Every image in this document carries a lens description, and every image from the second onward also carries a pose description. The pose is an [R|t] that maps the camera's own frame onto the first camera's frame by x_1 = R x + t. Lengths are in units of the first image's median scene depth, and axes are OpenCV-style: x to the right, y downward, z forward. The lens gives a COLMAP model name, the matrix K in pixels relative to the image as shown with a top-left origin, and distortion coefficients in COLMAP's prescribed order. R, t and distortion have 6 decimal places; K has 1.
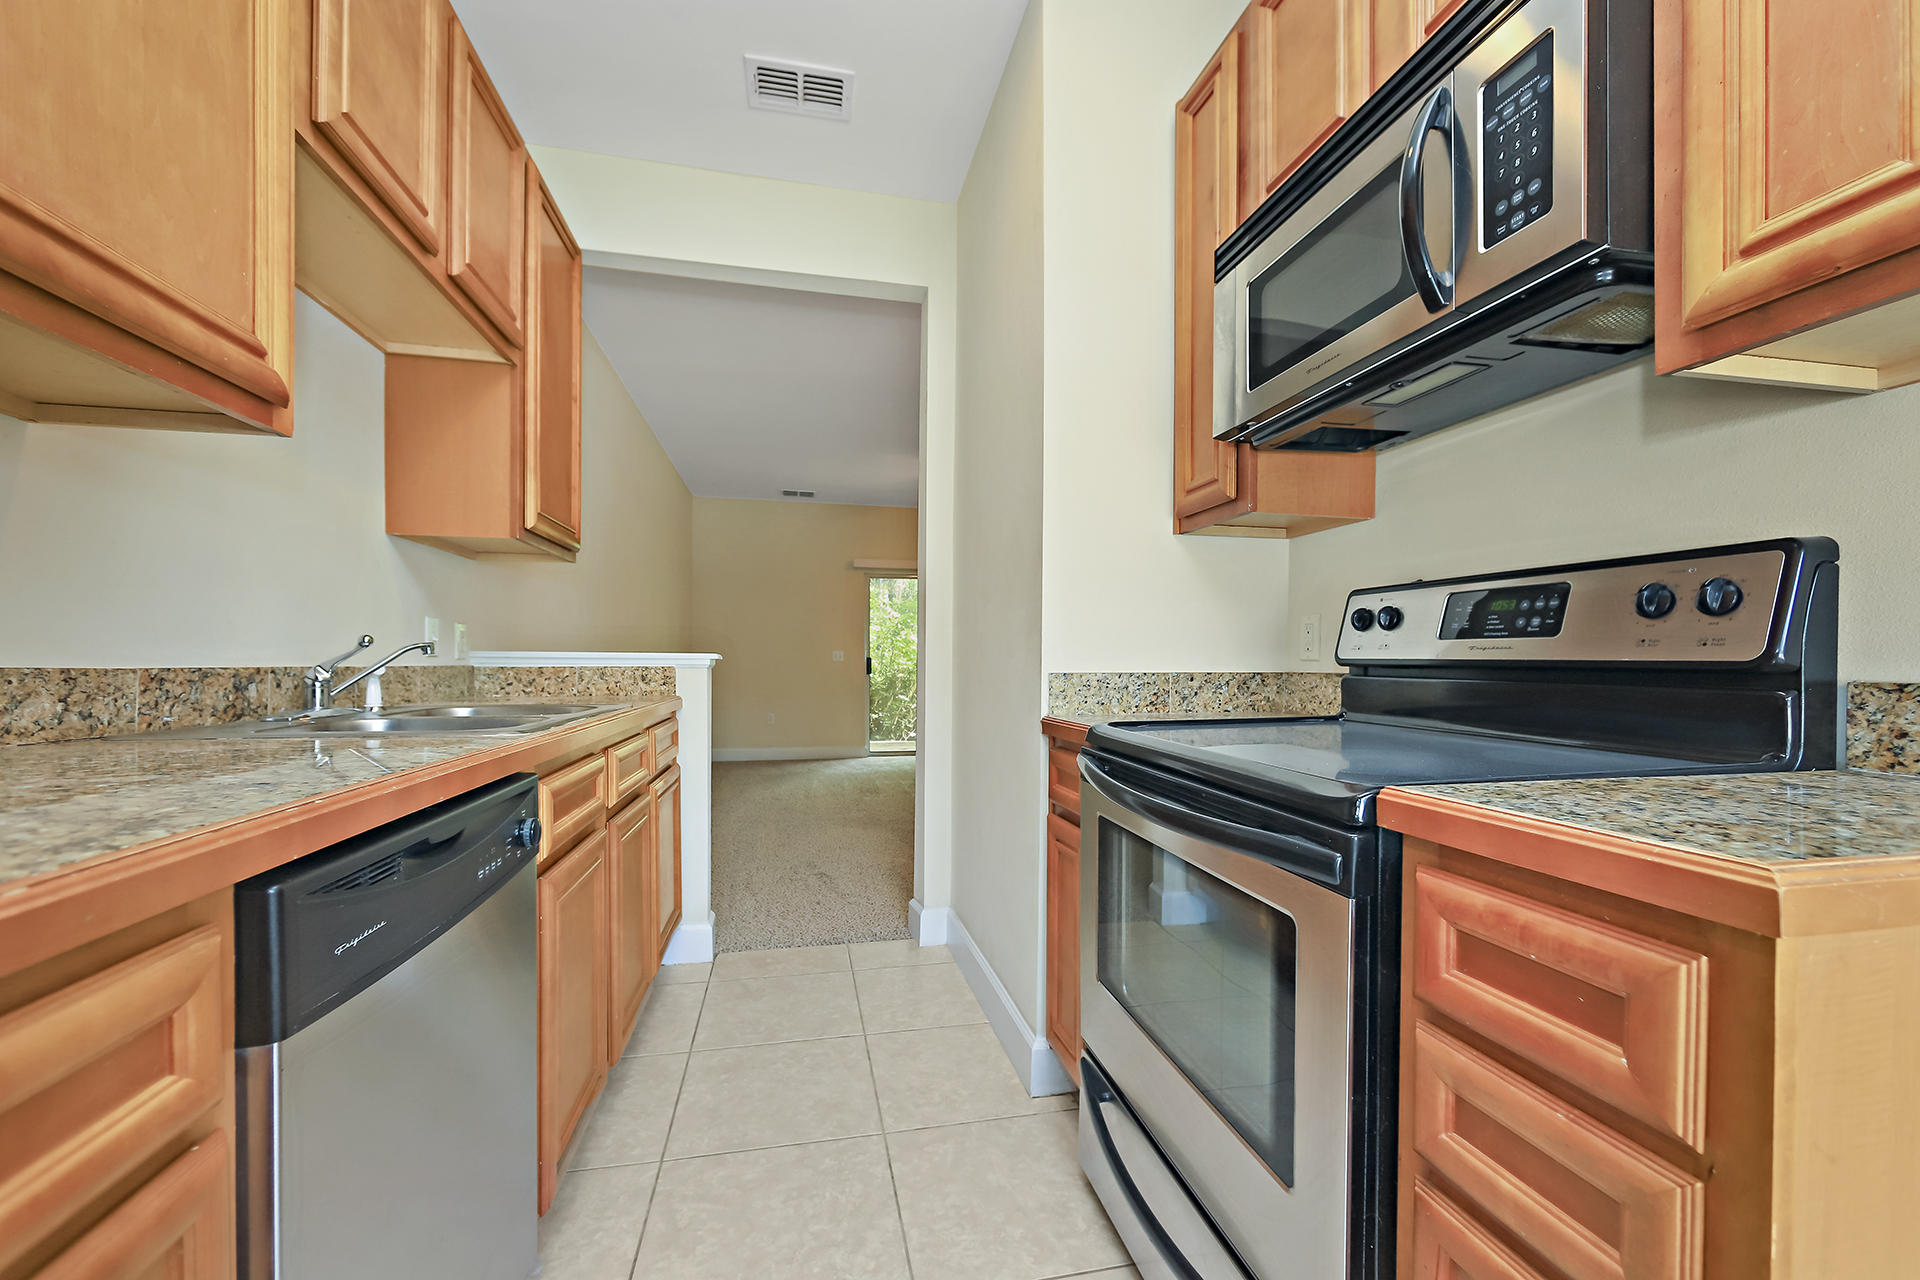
lens RADIAL K [[767.0, 0, 963.4], [0, 767.0, 661.8], [0, 0, 1]] dist [0.000034, -0.000101]
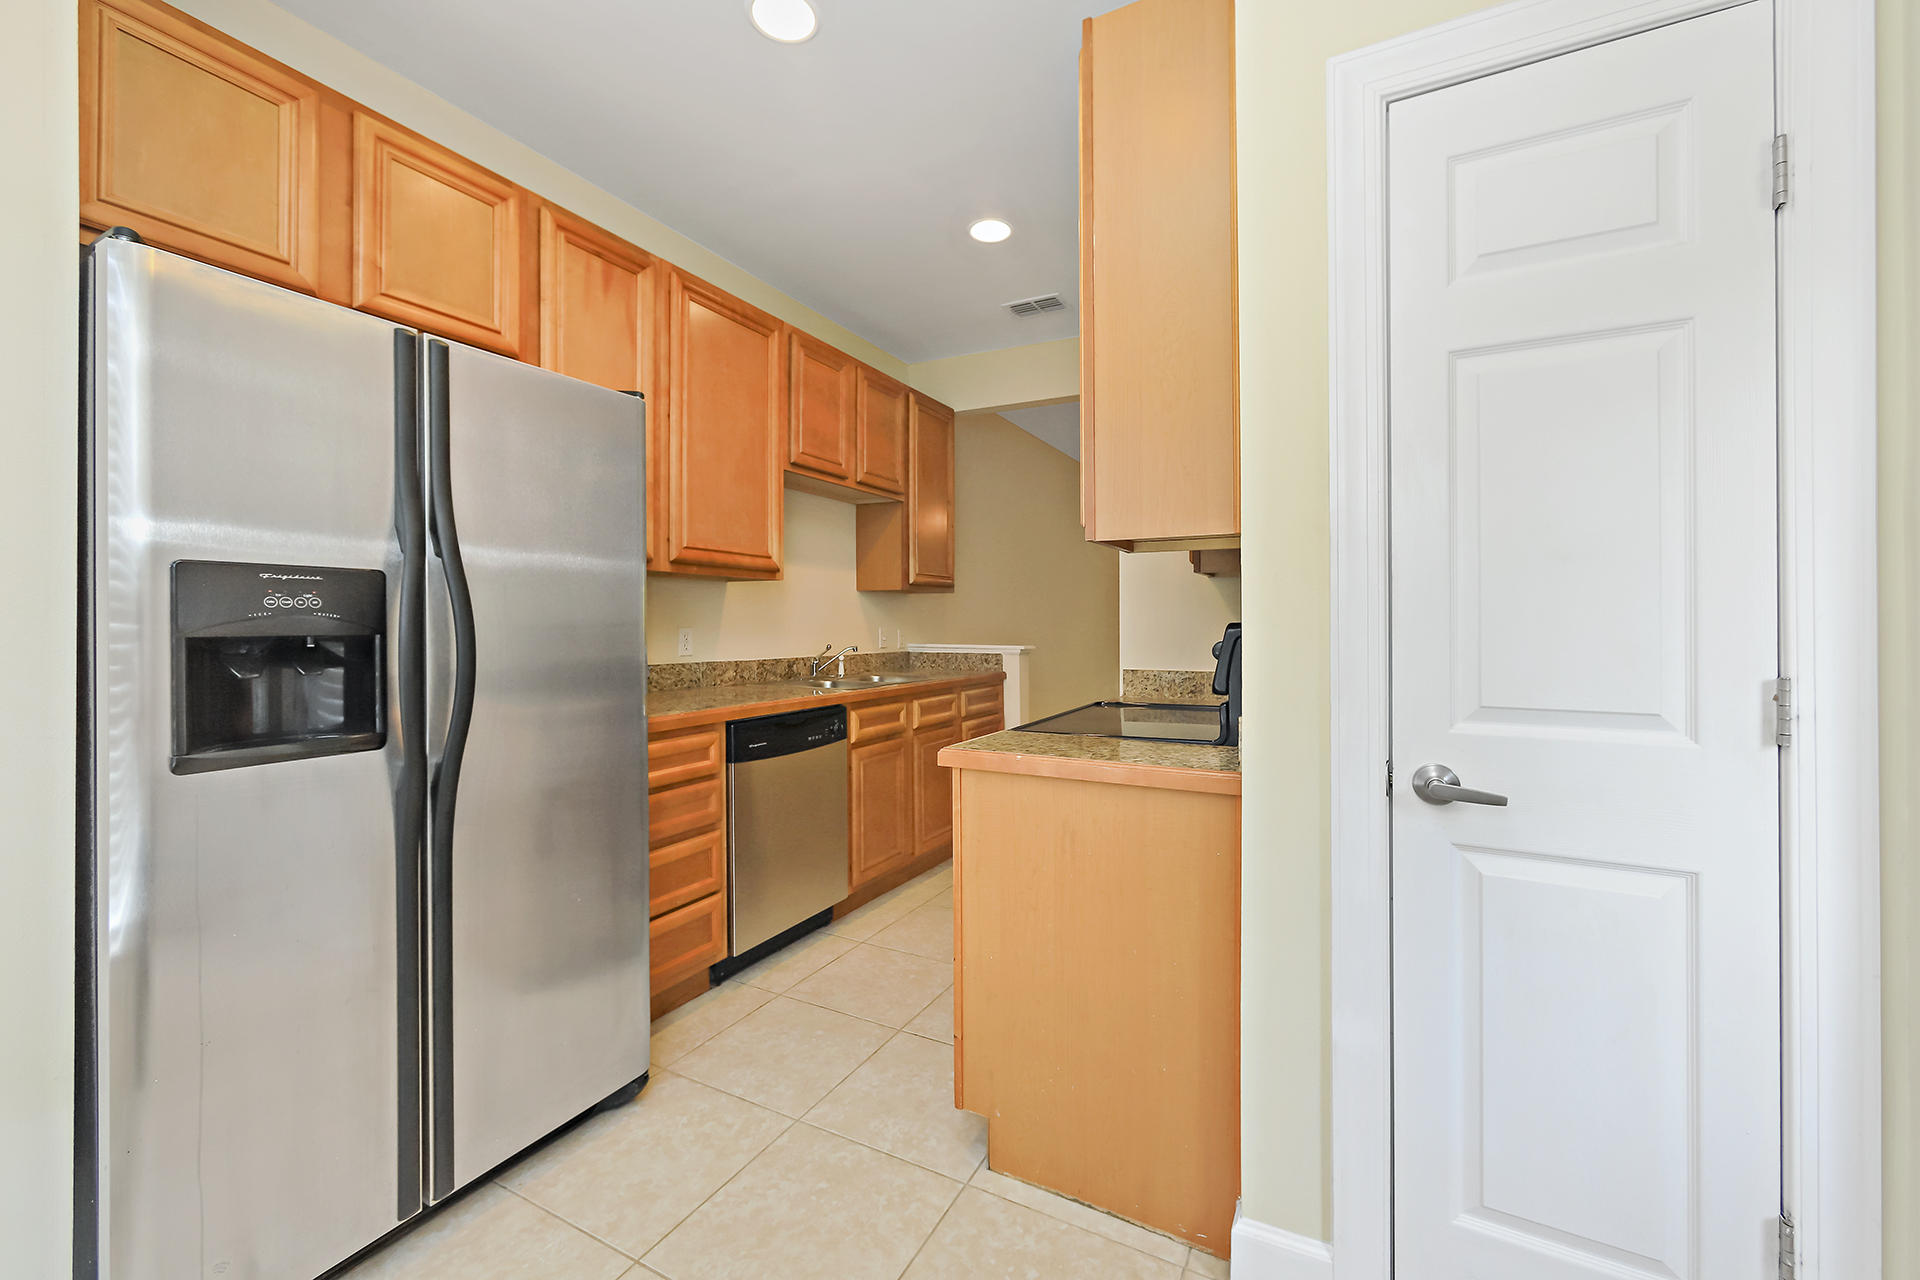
lens RADIAL K [[762.9, 0, 963.7], [0, 762.9, 622.7], [0, 0, 1]] dist [0.000872, 0.000124]
pose [[0.763629, -0.004424, -0.645640, 1.115748], [0.002828, 0.999990, -0.003508, -0.098648], [0.645649, 0.000853, 0.763633, -0.550894]]
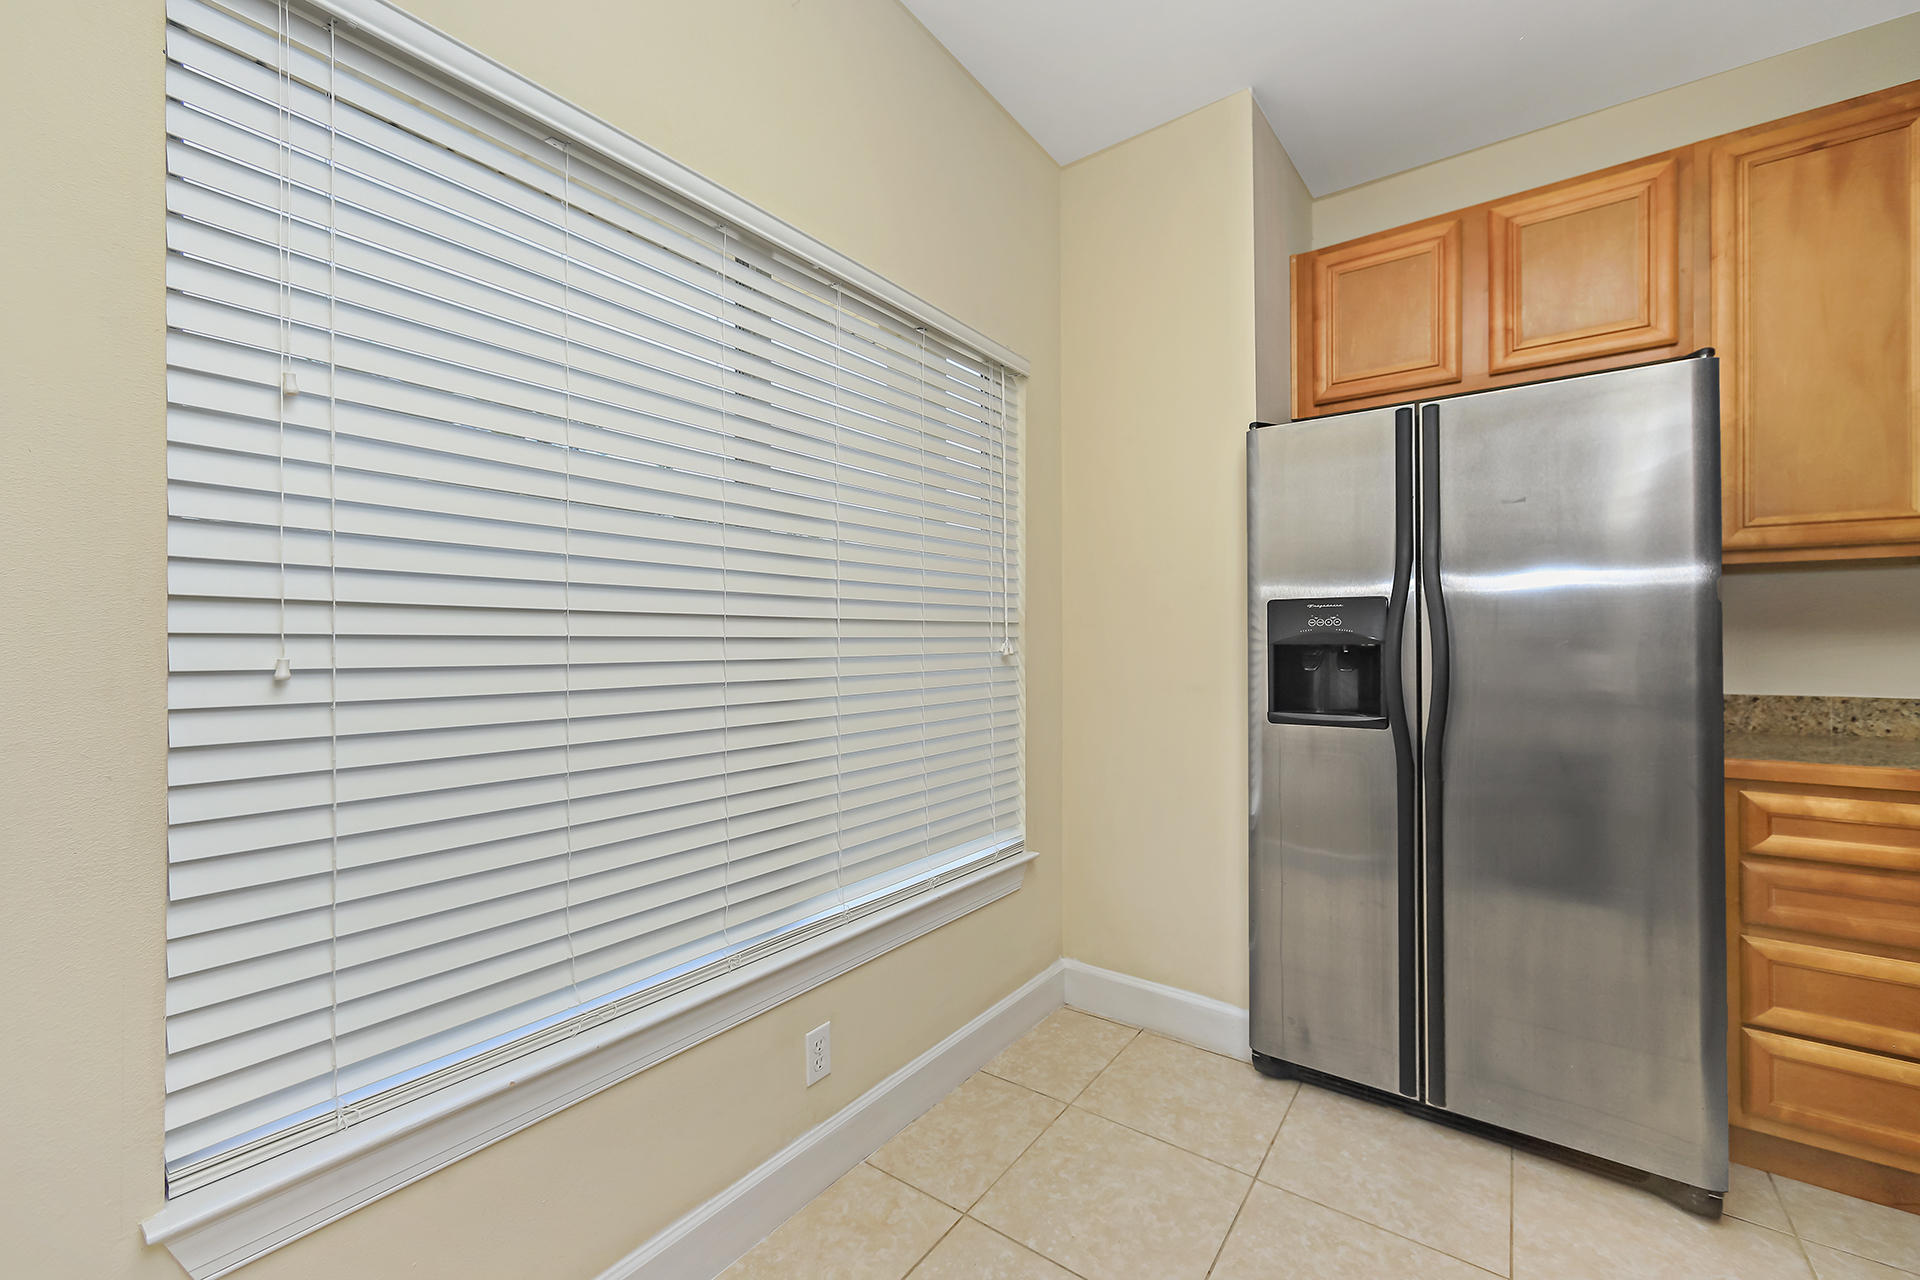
lens RADIAL K [[768.8, 0, 960.0], [0, 768.8, 640.0], [0, 0, 1]] dist [-0.000157, 0.000045]
pose [[-0.751640, -0.001038, -0.659573, 1.453750], [-0.000639, 0.999999, -0.000845, -0.093015], [0.659573, -0.000214, -0.751640, 0.624526]]
